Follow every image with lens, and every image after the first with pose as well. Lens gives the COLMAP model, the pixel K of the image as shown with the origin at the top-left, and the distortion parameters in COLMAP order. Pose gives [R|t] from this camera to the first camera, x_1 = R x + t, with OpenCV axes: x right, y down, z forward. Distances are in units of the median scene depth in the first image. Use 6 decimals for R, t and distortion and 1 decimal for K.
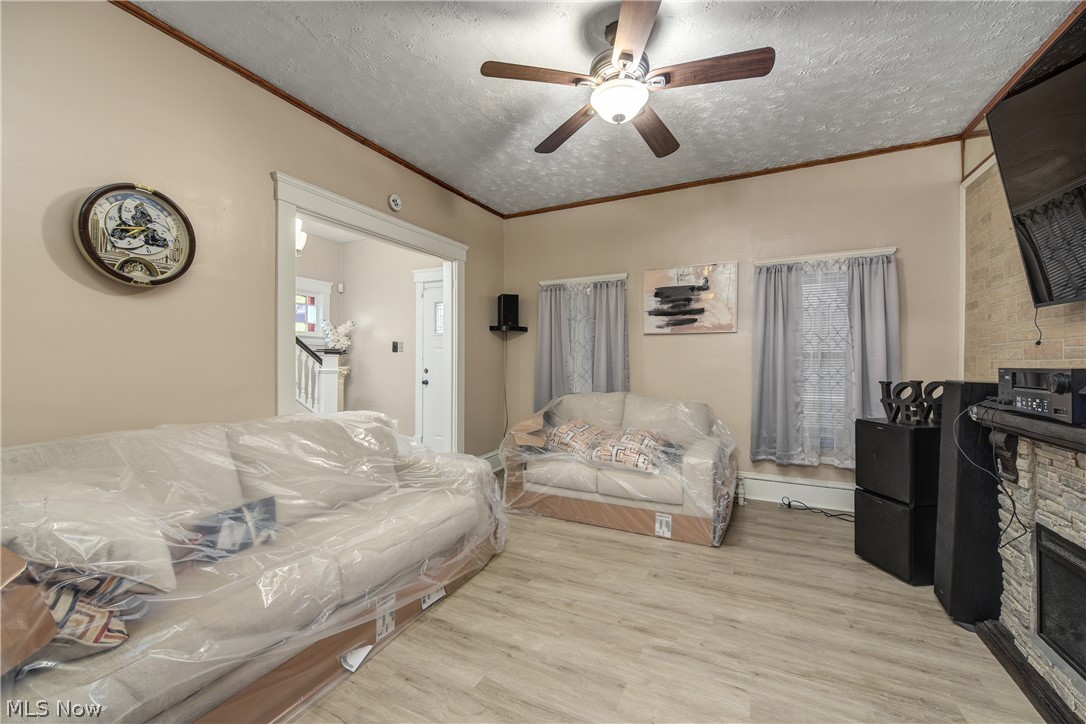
lens RADIAL K [[432.1, 0, 533.9], [0, 432.1, 366.6], [0, 0, 1]] dist [-0.002293, -0.000669]
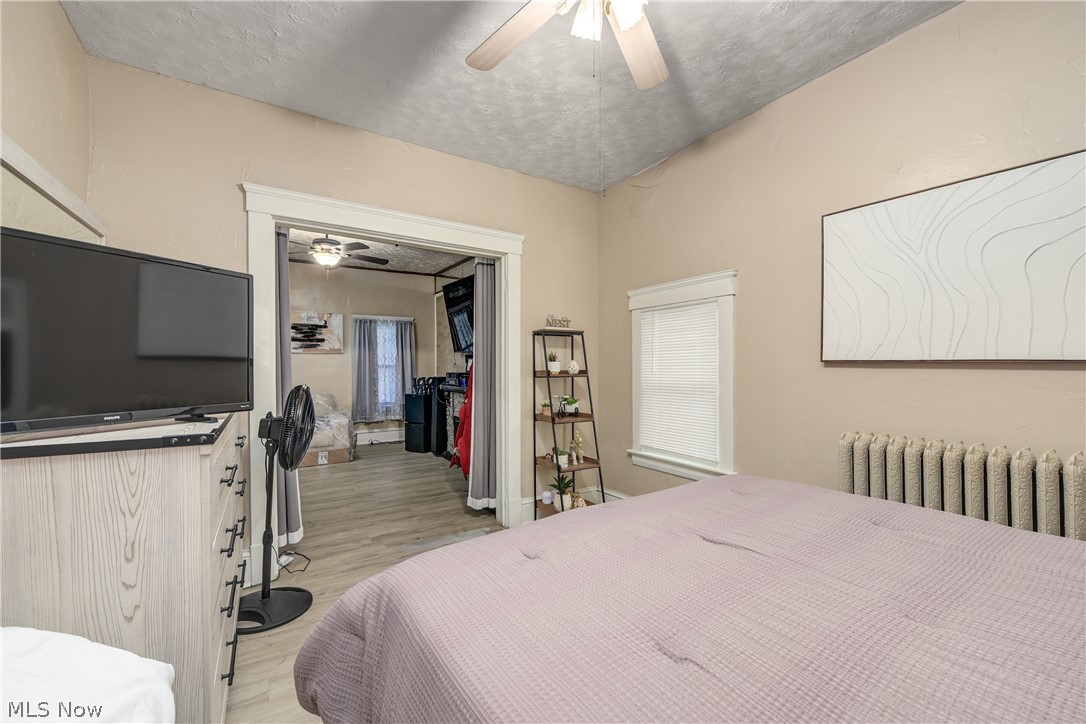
lens RADIAL K [[432.1, 0, 537.4], [0, 432.1, 361.4], [0, 0, 1]] dist [-0.002293, -0.000669]
pose [[0.518582, 0.001072, 0.855027, -0.976270], [0.016048, 0.999811, -0.010986, -0.022328], [-0.854877, 0.019418, 0.518467, -0.928028]]
